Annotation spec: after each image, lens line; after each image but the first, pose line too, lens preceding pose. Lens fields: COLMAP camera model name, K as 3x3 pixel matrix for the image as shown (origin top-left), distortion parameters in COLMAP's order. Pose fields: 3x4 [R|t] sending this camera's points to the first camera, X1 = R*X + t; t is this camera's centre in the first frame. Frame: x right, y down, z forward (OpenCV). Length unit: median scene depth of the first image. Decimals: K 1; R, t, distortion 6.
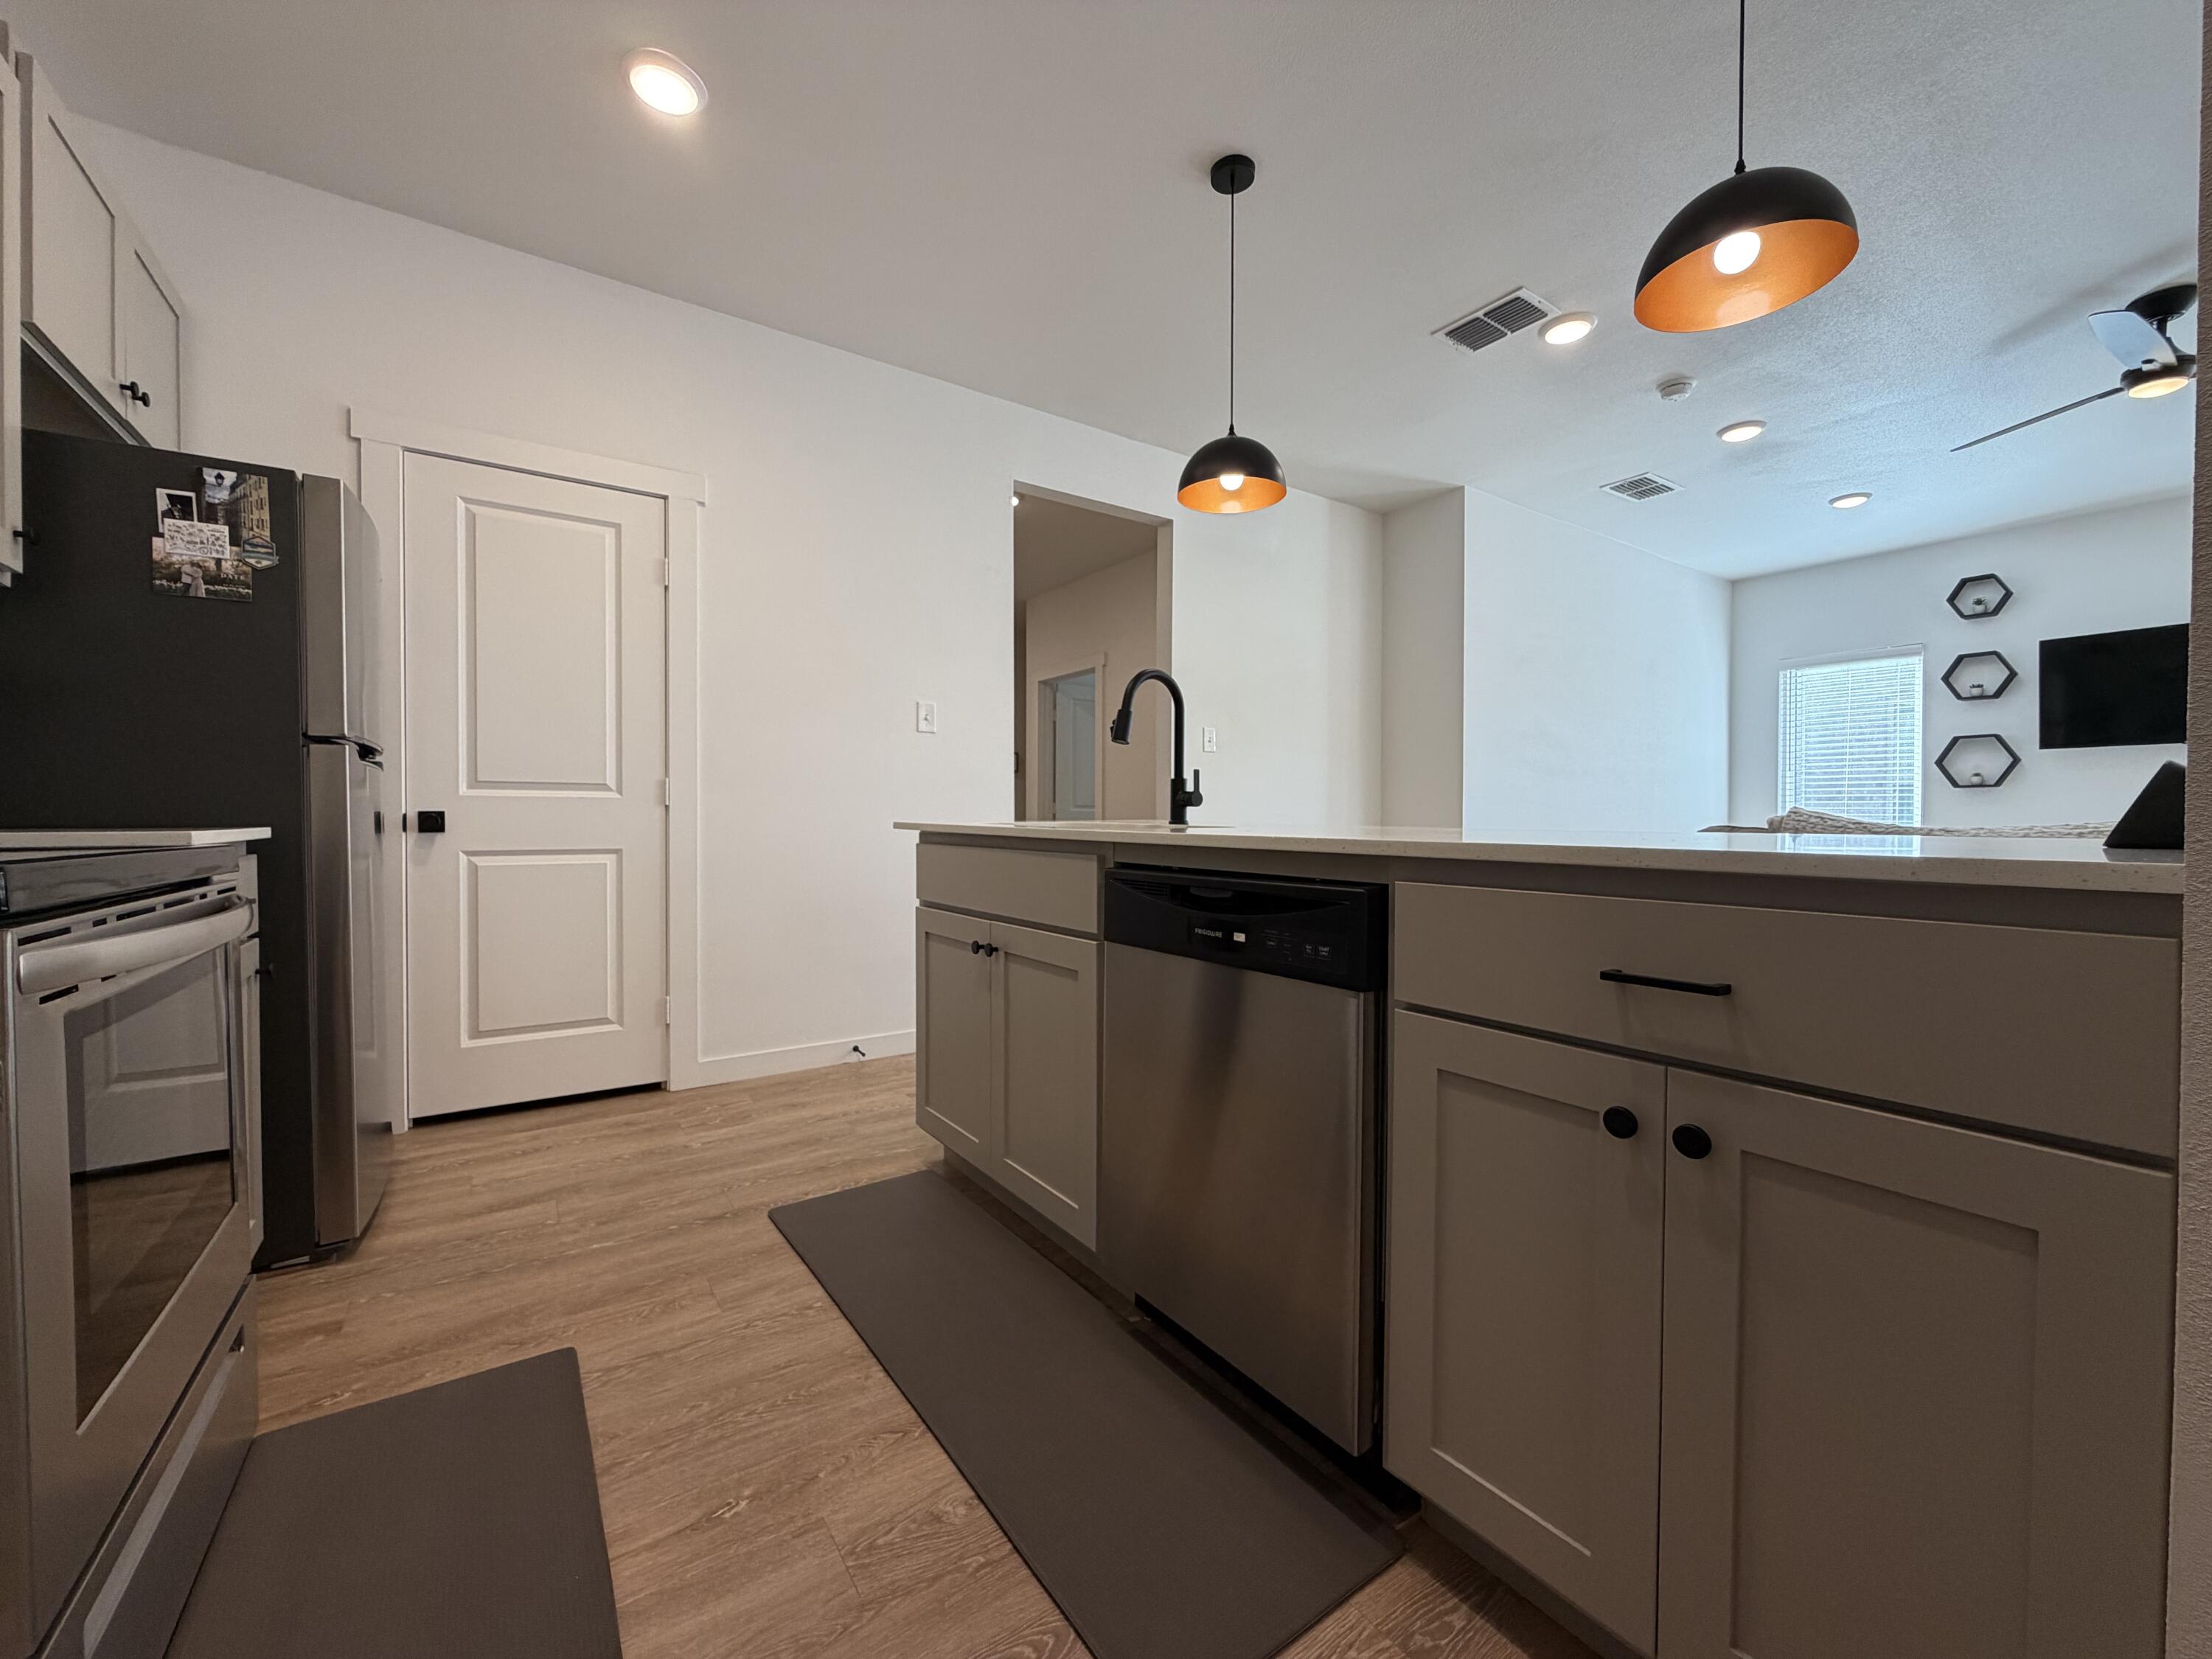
lens RADIAL K [[879.5, 0, 1097.8], [0, 879.5, 831.2], [0, 0, 1]] dist [-0.001415, 0.000493]
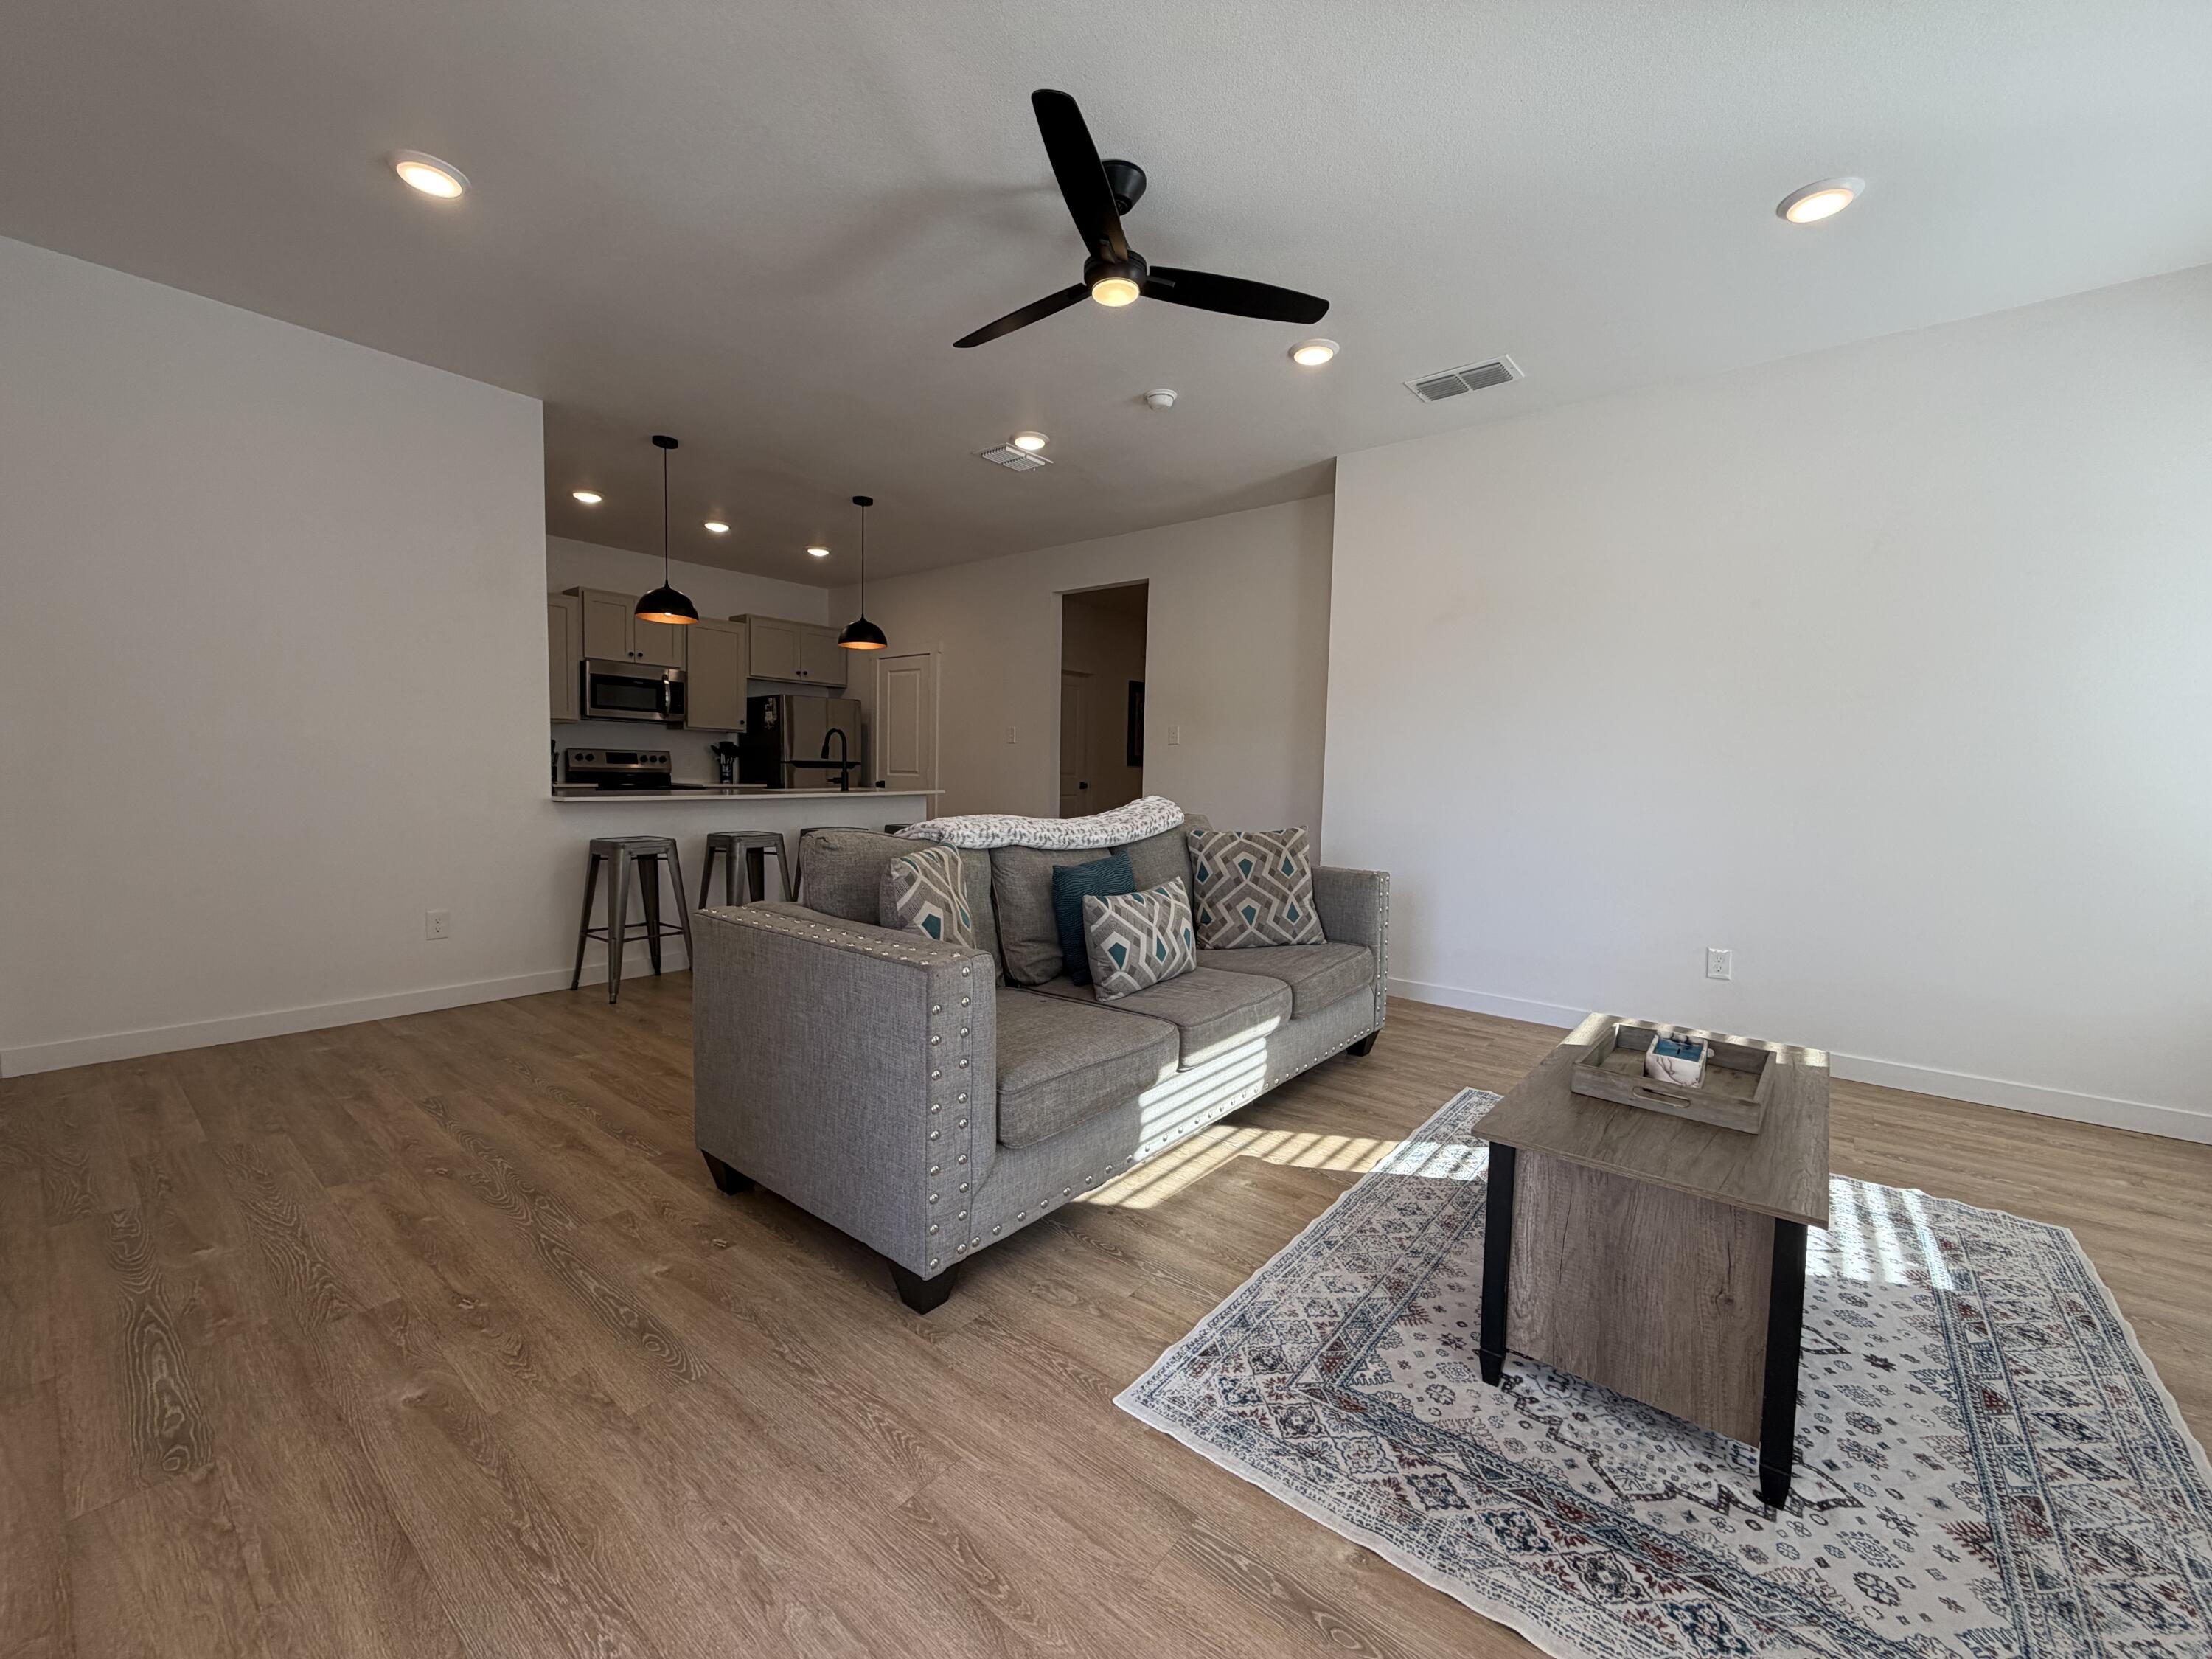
lens RADIAL K [[879.5, 0, 1098.9], [0, 879.5, 830.3], [0, 0, 1]] dist [-0.001415, 0.000493]
pose [[0.285101, 0.067939, -0.956087, 2.861240], [-0.034895, 0.997559, 0.060481, -0.075307], [0.957862, 0.016119, 0.286775, 1.072979]]
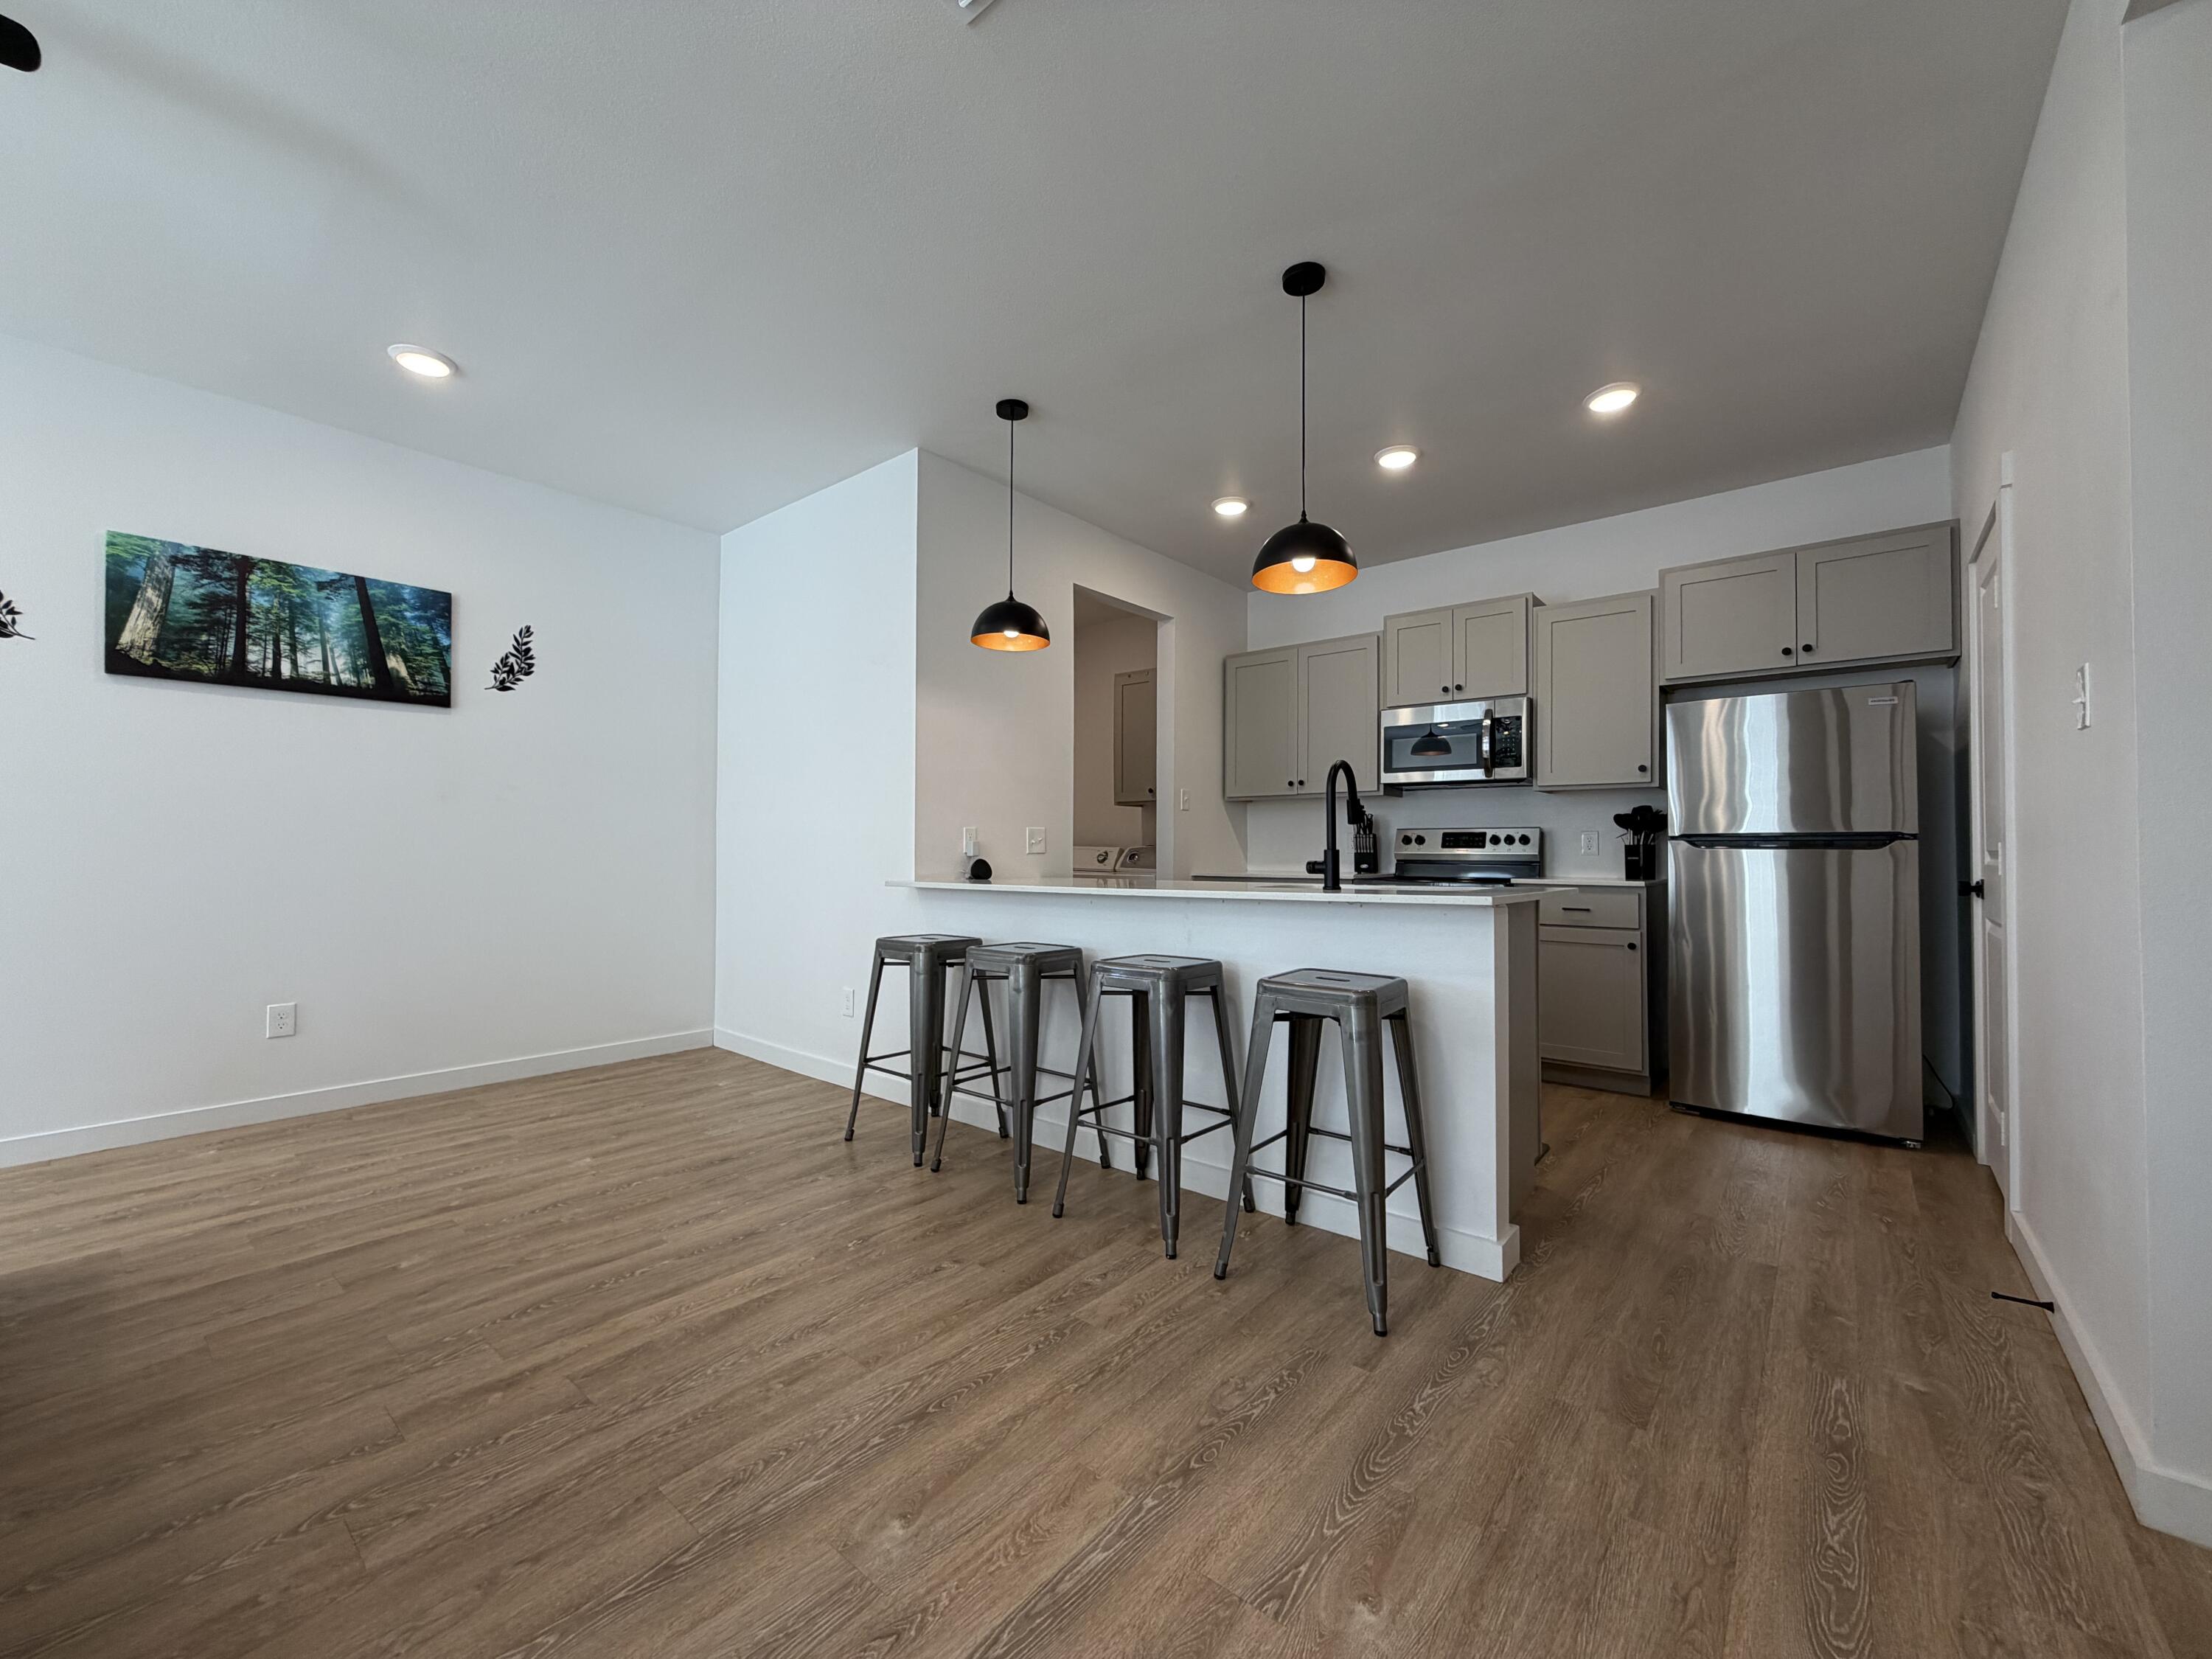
lens RADIAL K [[879.5, 0, 1098.5], [0, 879.5, 831.9], [0, 0, 1]] dist [-0.001415, 0.000493]
pose [[-0.963056, -0.014690, -0.268900, 0.758068], [-0.012952, 0.999882, -0.008237, -0.074370], [0.268990, -0.004450, -0.963133, 2.211555]]
